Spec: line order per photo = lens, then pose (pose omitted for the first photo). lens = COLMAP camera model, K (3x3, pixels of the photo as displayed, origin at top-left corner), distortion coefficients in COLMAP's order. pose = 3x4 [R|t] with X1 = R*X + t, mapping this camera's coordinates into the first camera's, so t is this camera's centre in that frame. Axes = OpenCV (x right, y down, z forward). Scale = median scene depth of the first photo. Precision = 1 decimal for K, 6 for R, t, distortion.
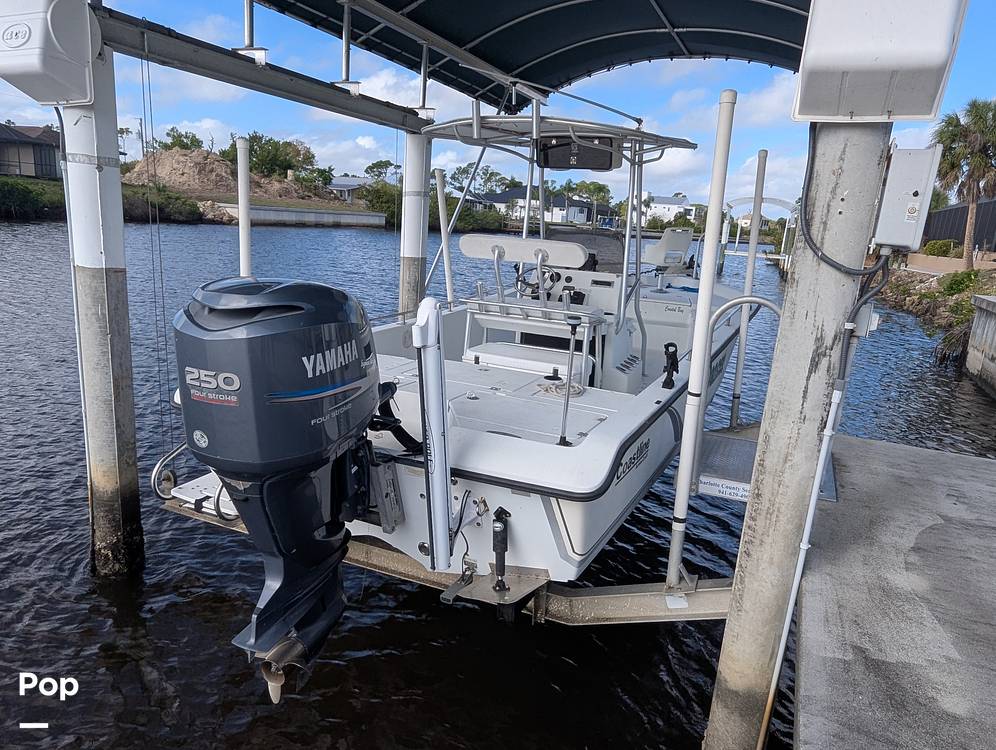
lens RADIAL K [[694.5, 0, 490.9], [0, 694.5, 392.6], [0, 0, 1]] dist [0.001903, -0.005419]
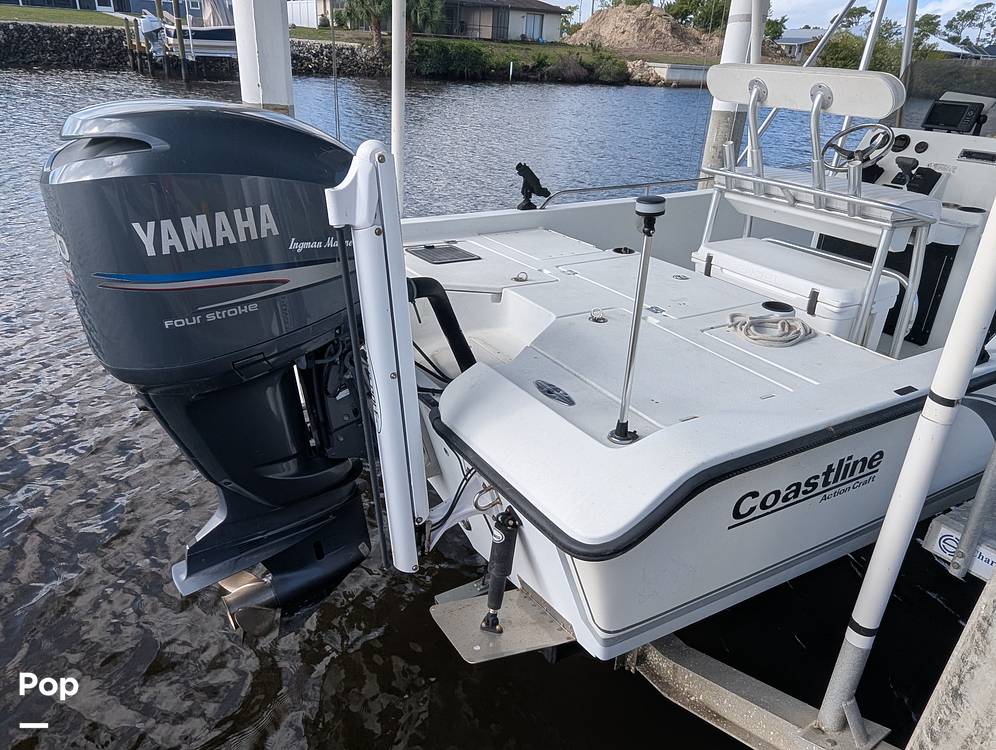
lens RADIAL K [[694.5, 0, 490.9], [0, 694.5, 392.6], [0, 0, 1]] dist [0.001903, -0.005419]
pose [[0.832637, 0.222460, -0.507176, 0.155150], [-0.130651, 0.968832, 0.210463, -0.032544], [0.538188, -0.108976, 0.835750, 0.260142]]
